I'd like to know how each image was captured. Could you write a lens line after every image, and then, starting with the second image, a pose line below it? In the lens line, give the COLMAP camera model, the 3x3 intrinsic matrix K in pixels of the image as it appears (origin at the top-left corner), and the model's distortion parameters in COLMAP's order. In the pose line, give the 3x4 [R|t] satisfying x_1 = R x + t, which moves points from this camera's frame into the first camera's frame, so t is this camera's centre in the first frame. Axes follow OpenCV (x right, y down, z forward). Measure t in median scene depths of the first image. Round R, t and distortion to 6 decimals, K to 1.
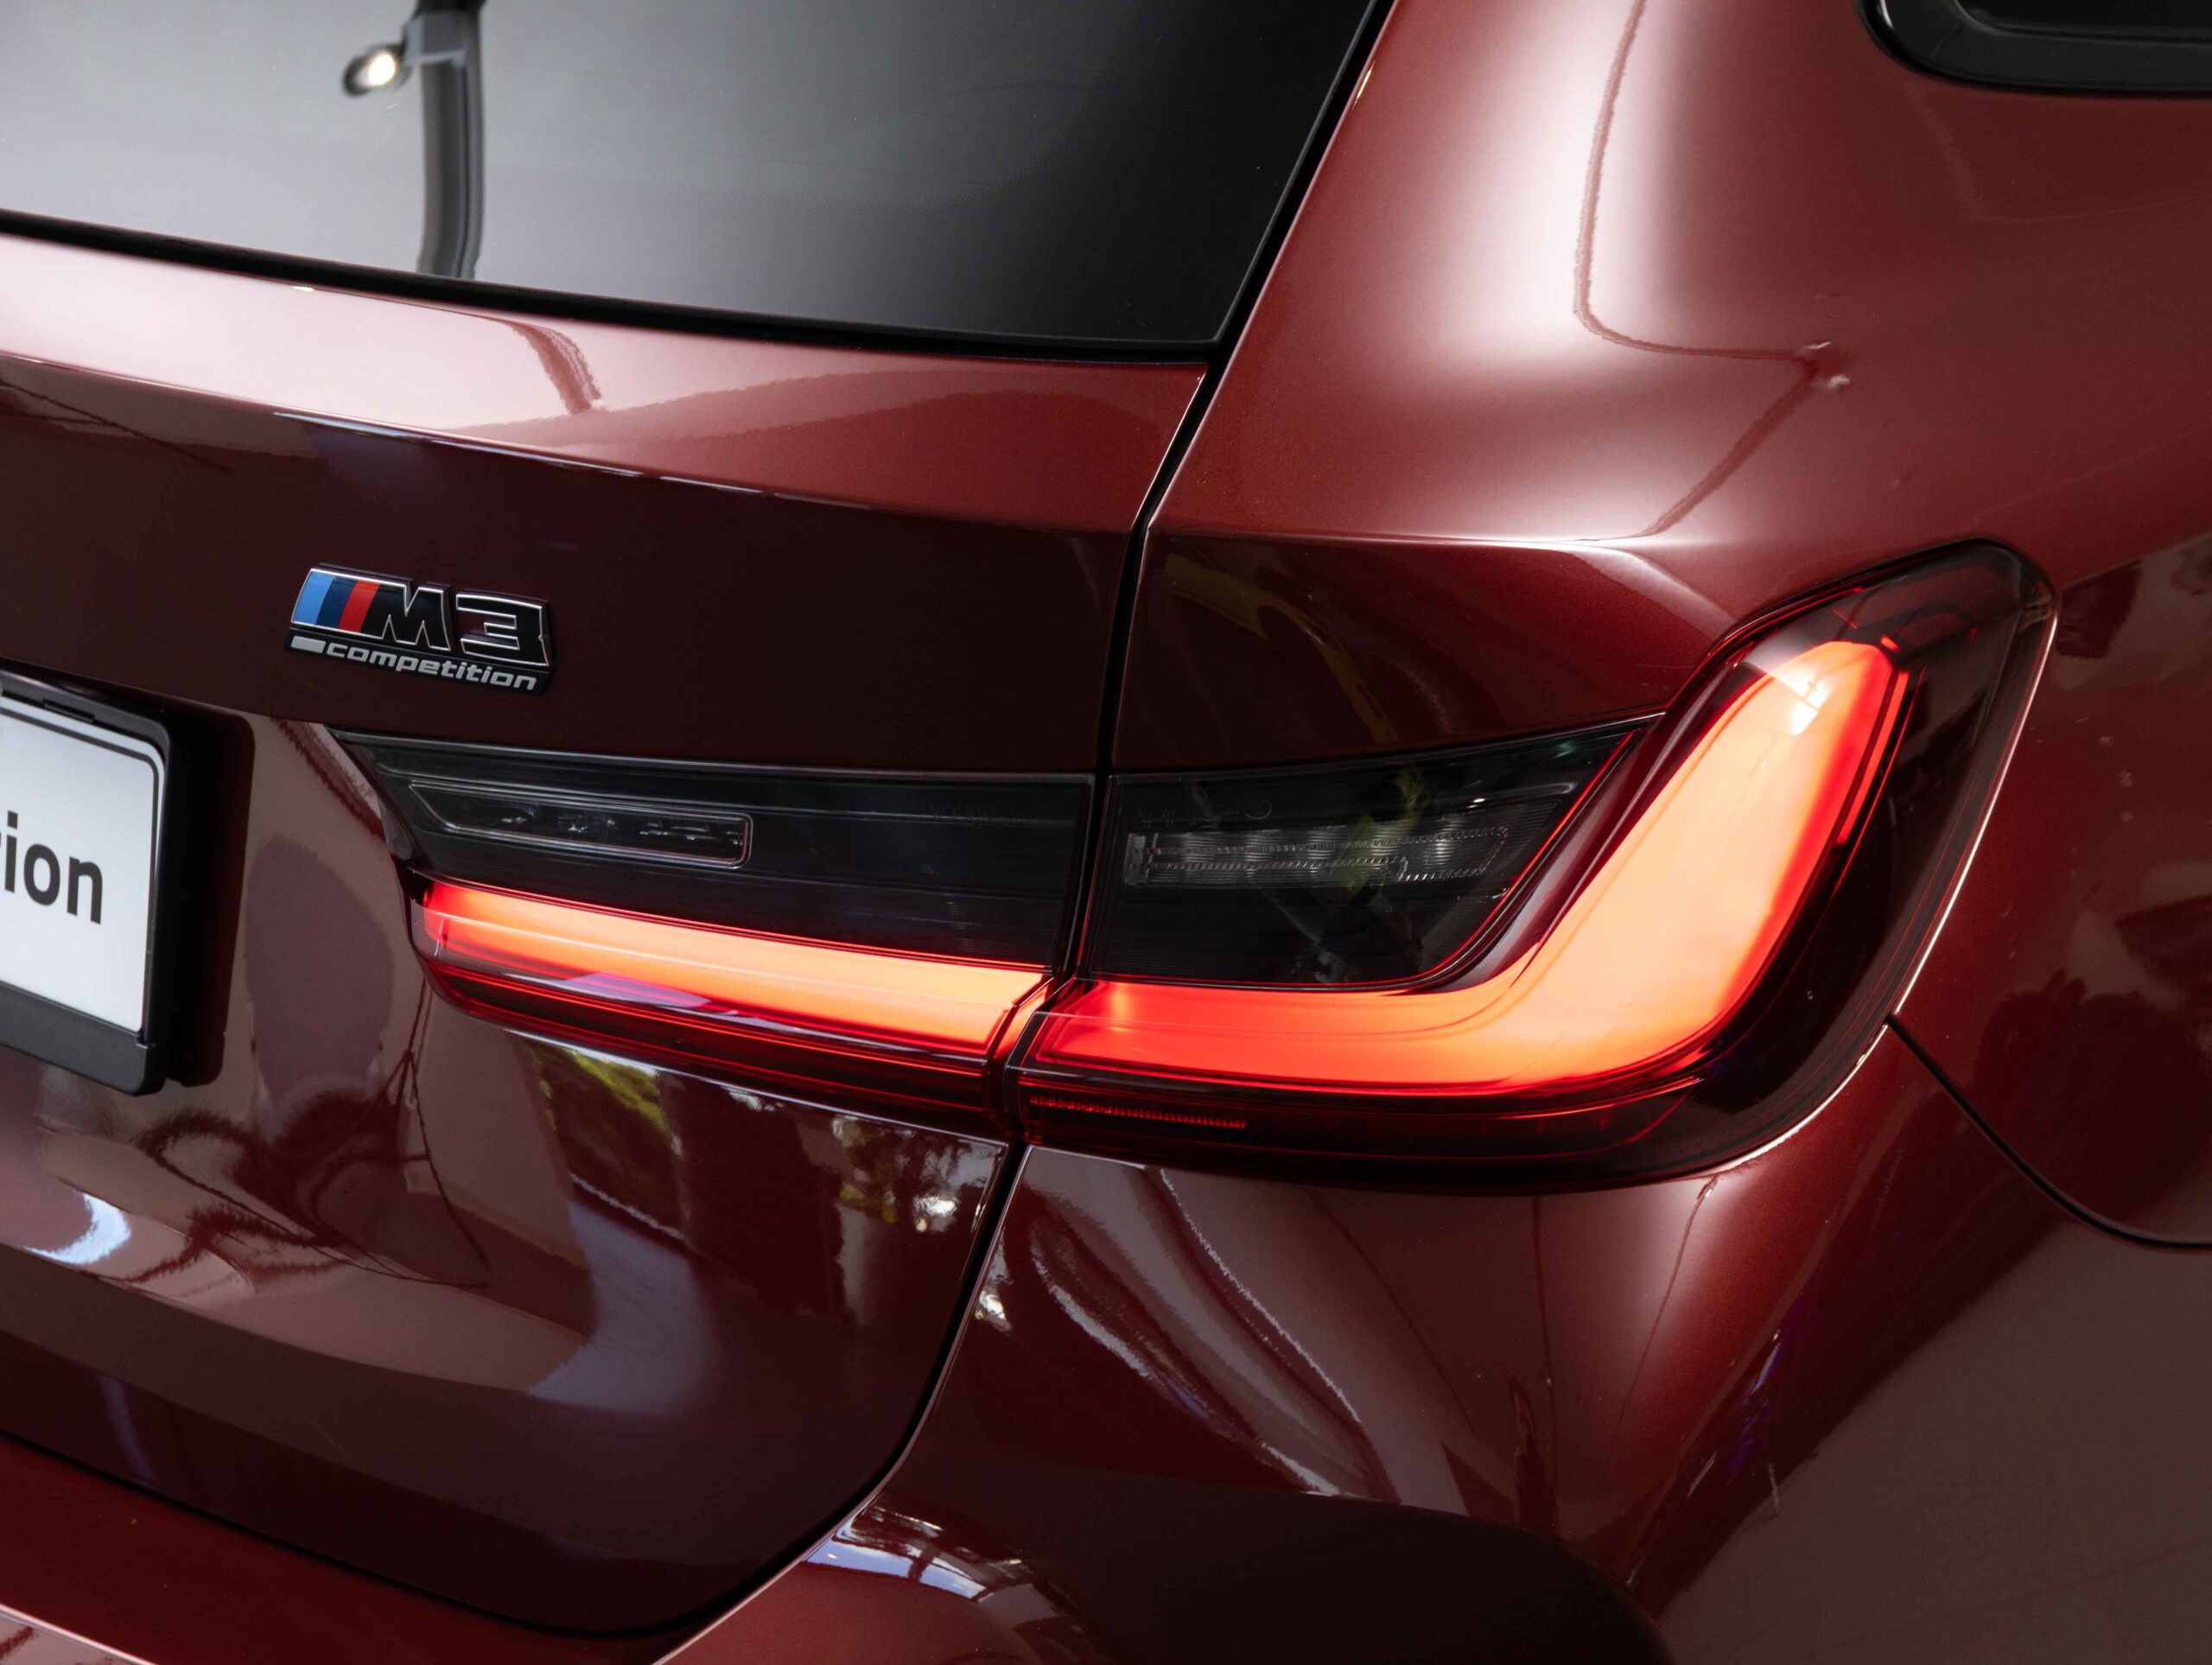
lens RADIAL K [[4412.0, 0, 1106.0], [0, 4412.0, 832.5], [0, 0, 1]] dist [-0.055833, 0.317552]
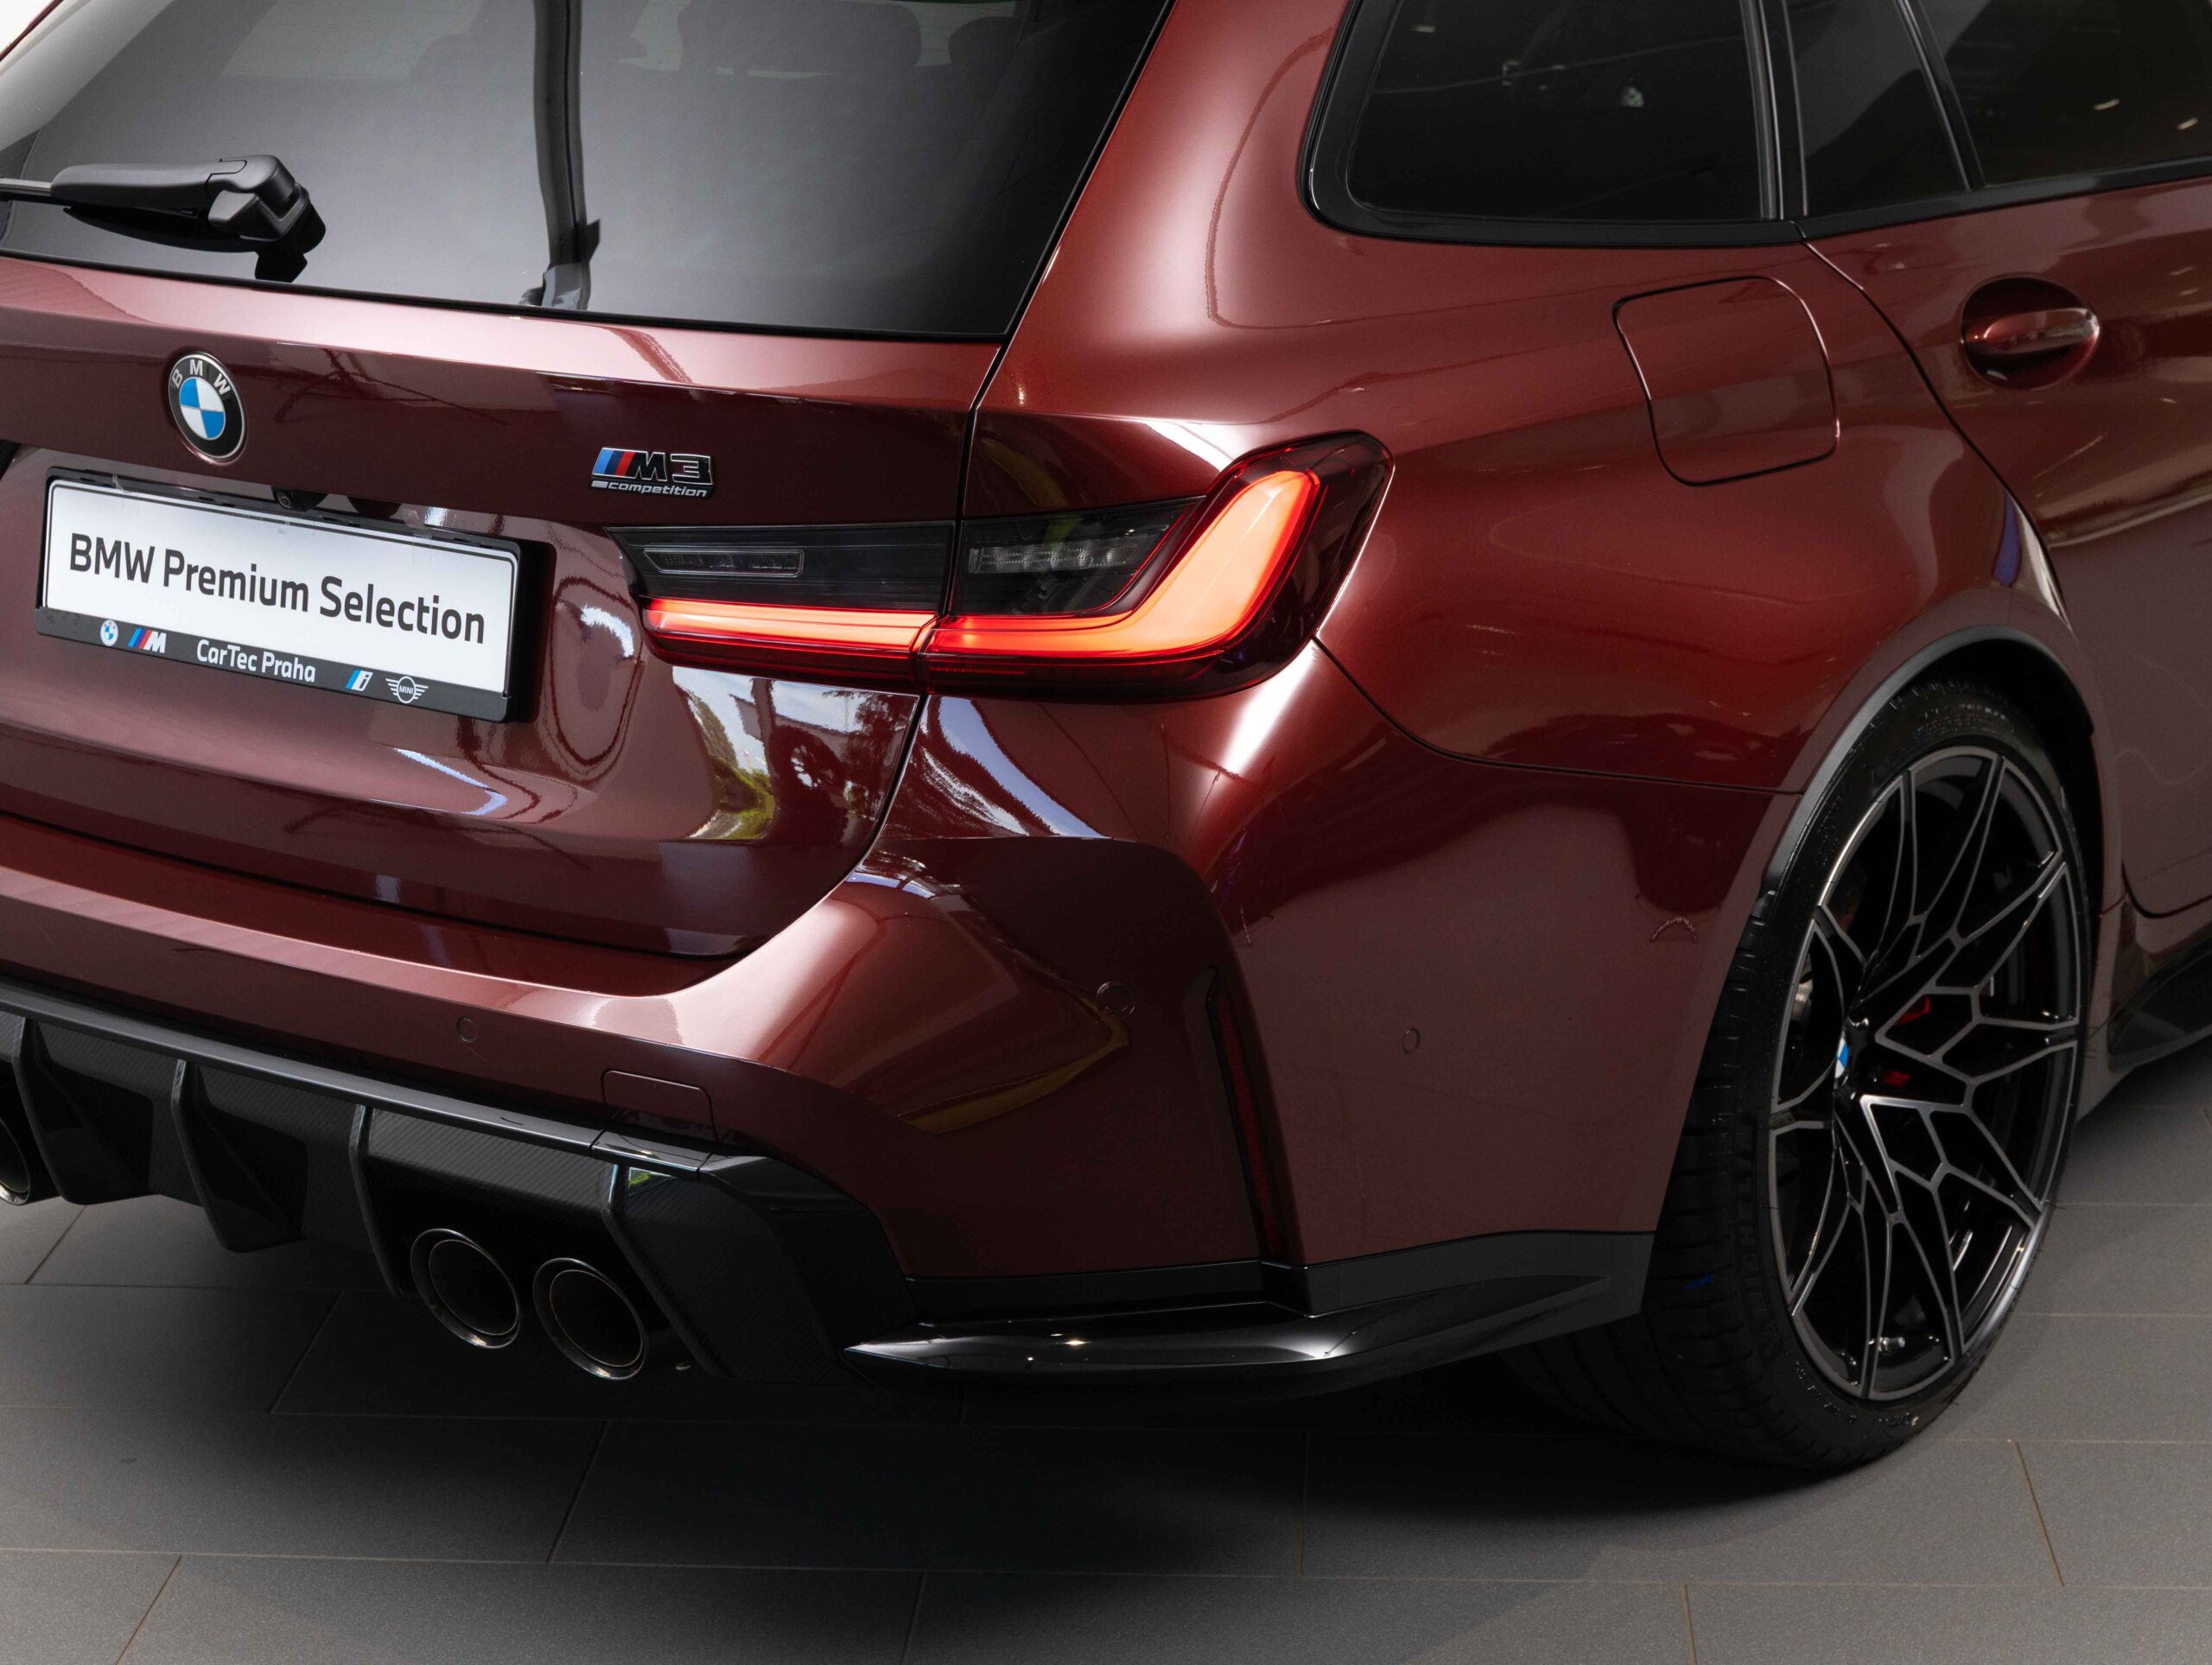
lens RADIAL K [[4412.0, 0, 1106.0], [0, 4412.0, 832.5], [0, 0, 1]] dist [-0.055833, 0.317552]
pose [[0.999442, -0.016401, 0.029094, 0.006044], [0.019000, 0.995630, -0.091435, 0.342713], [-0.027467, 0.091936, 0.995386, -1.209734]]
